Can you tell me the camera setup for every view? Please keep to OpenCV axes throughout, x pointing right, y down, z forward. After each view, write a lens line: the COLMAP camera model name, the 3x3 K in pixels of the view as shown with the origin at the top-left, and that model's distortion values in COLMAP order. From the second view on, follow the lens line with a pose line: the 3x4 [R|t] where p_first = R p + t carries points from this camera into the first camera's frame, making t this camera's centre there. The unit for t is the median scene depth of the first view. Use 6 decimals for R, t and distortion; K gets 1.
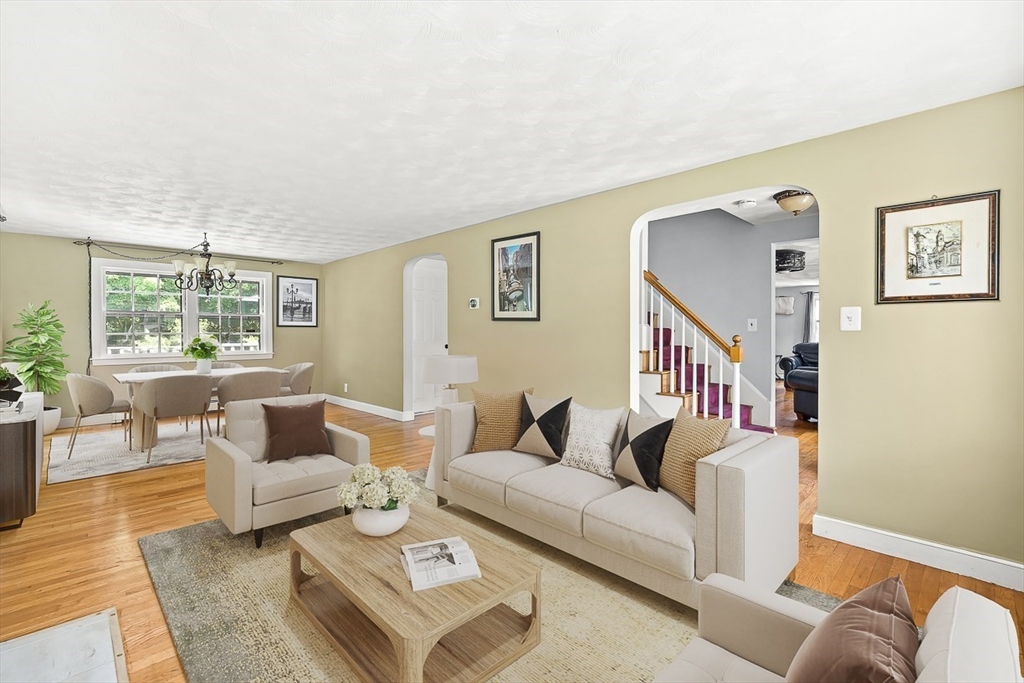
lens RADIAL K [[462.2, 0, 506.3], [0, 462.2, 338.3], [0, 0, 1]] dist [-0.002837, 0.000381]
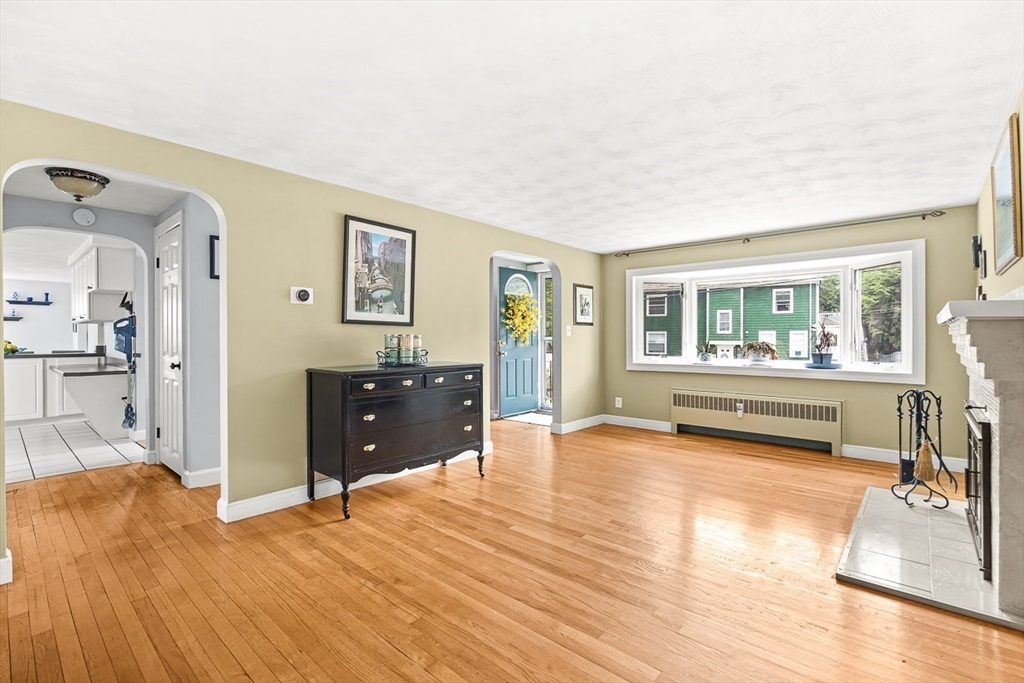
lens RADIAL K [[462.2, 0, 482.6], [0, 462.2, 333.4], [0, 0, 1]] dist [-0.002837, 0.000381]
pose [[-0.050866, 0.003694, 0.998699, -0.817113], [0.013316, 0.999907, -0.003020, -0.016945], [-0.998617, 0.013145, -0.050910, 0.854606]]
